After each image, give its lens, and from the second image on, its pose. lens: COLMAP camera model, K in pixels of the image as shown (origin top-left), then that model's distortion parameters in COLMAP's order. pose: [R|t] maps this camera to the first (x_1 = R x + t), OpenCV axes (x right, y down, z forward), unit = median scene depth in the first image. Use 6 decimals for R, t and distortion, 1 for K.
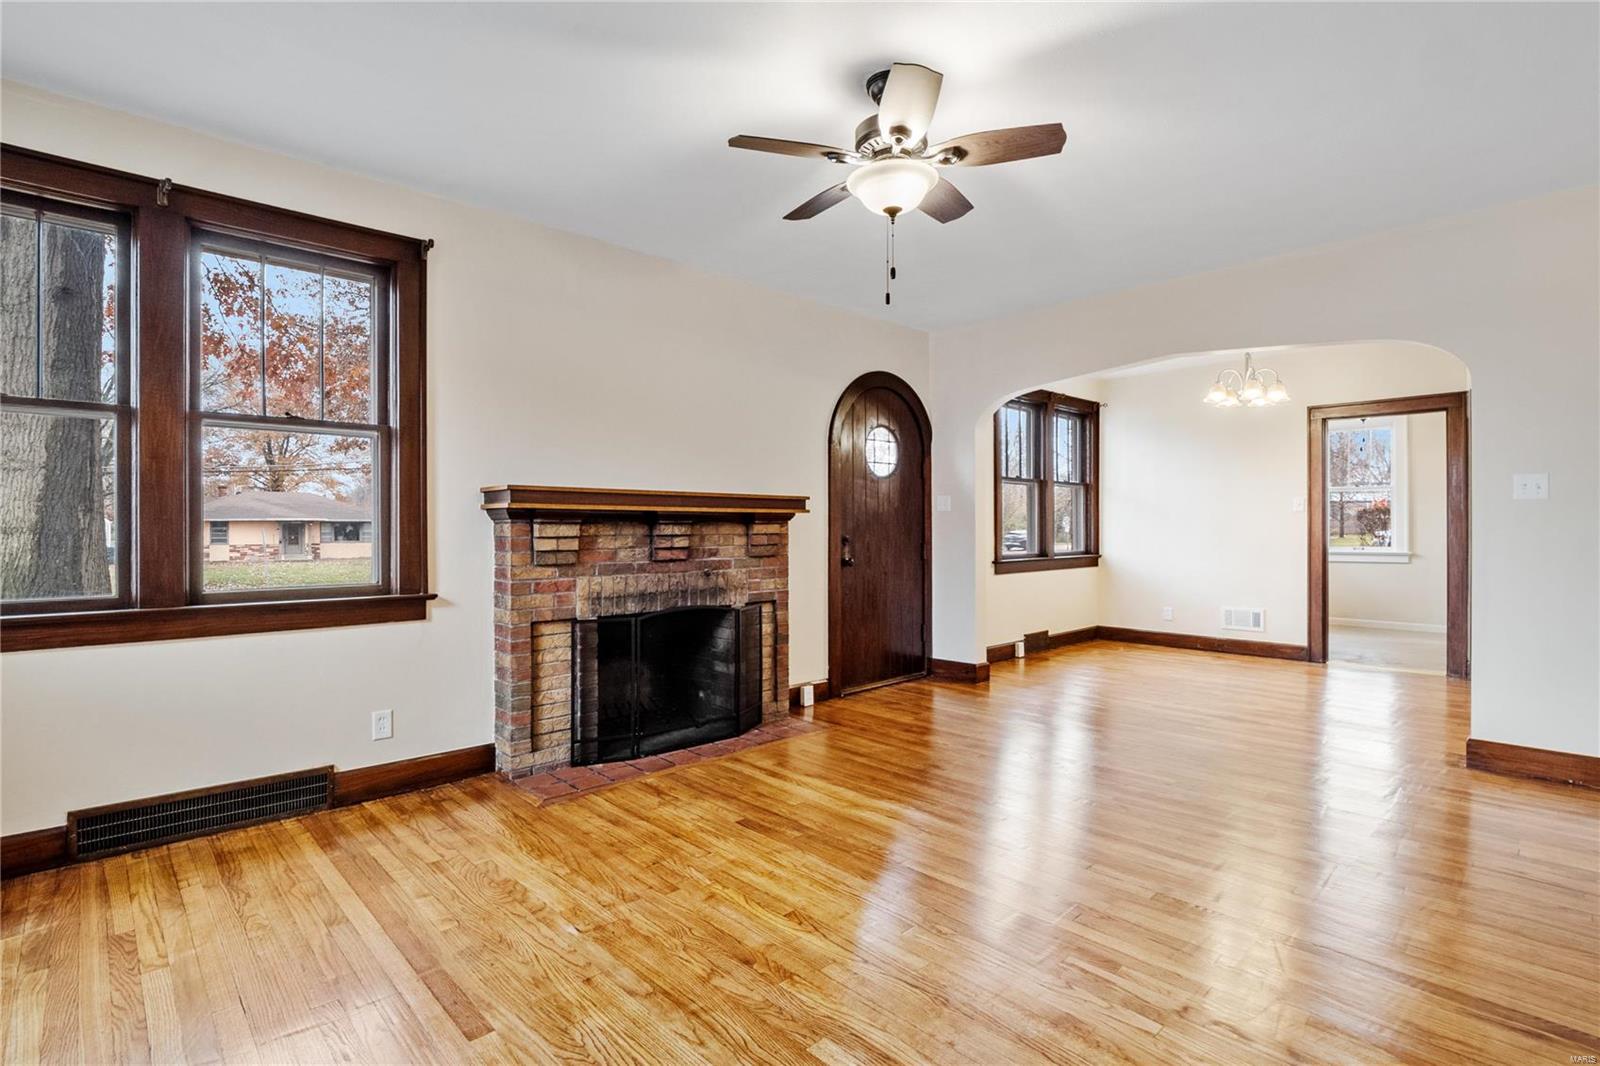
lens RADIAL K [[771.7, 0, 800.0], [0, 771.7, 533.0], [0, 0, 1]] dist [0.001326, 0.000116]
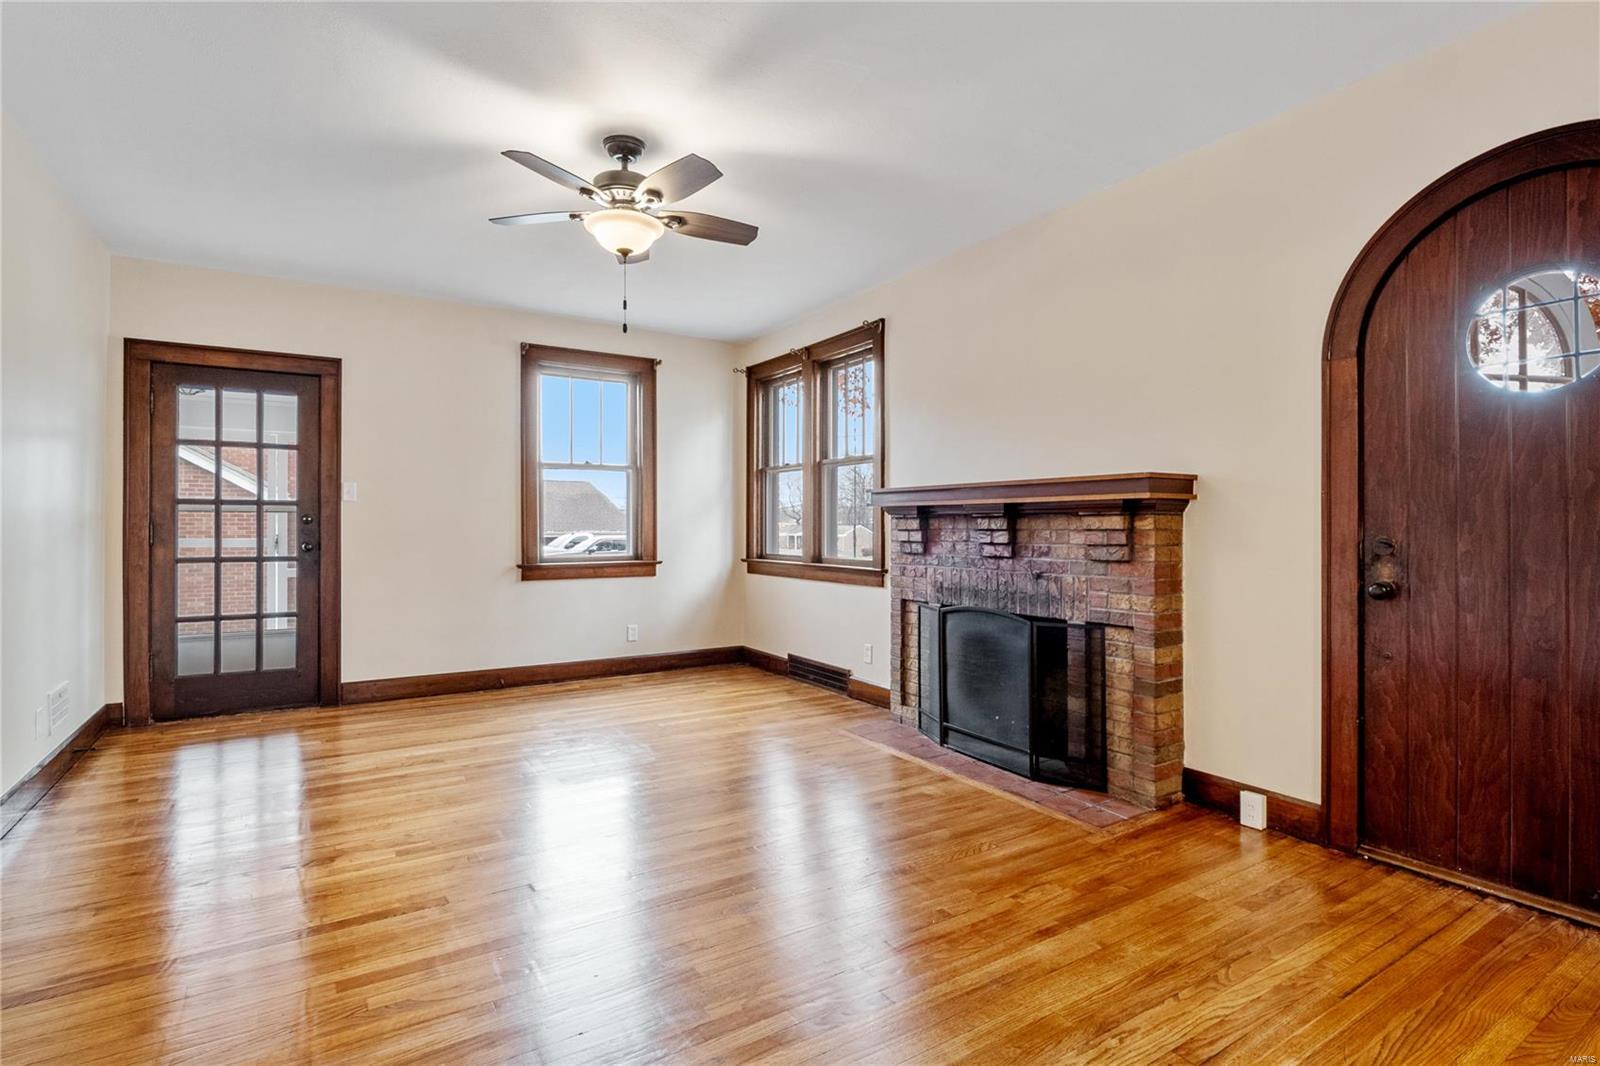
lens RADIAL K [[785.3, 0, 827.3], [0, 785.3, 522.6], [0, 0, 1]] dist [-0.002322, -0.000753]
pose [[-0.172988, 0.002232, -0.984921, 0.787069], [-0.003006, 0.999992, 0.002794, -0.007577], [0.984919, 0.003444, -0.172980, 0.957725]]
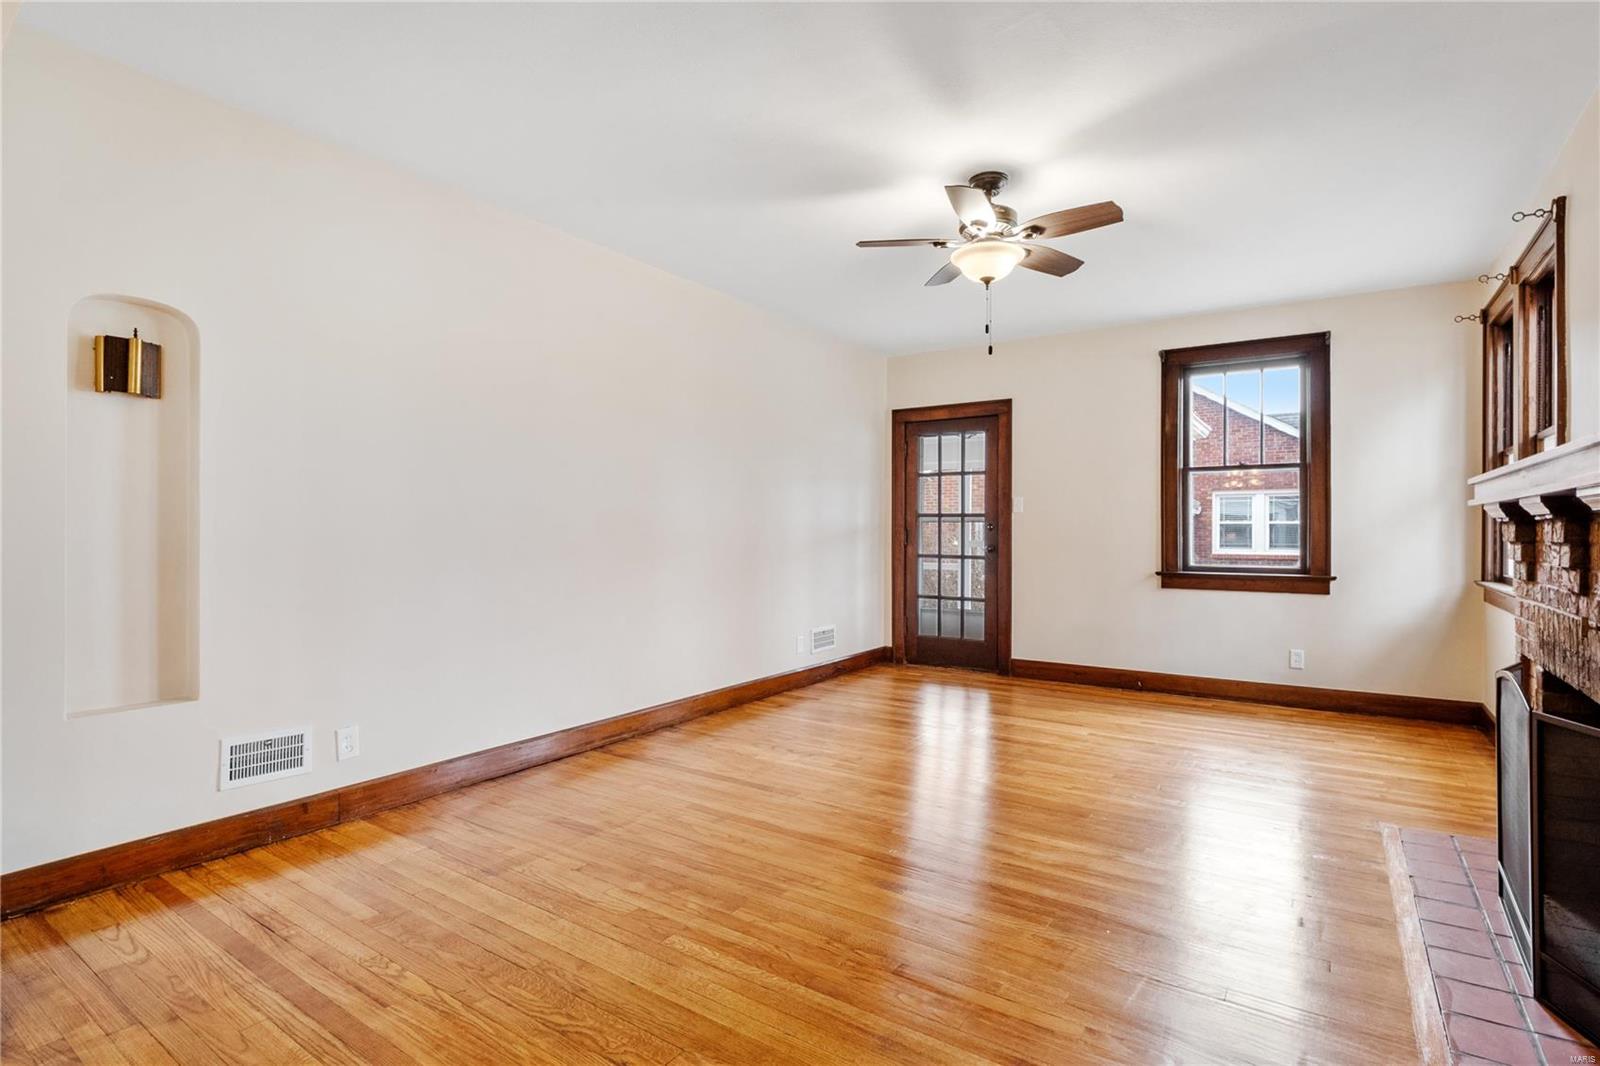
lens RADIAL K [[785.3, 0, 827.3], [0, 785.3, 522.6], [0, 0, 1]] dist [-0.002322, -0.000753]
pose [[-0.971226, -0.000722, -0.238157, 0.432967], [0.000463, 0.999988, -0.004919, -0.008490], [0.238158, -0.004888, -0.971214, 1.388144]]
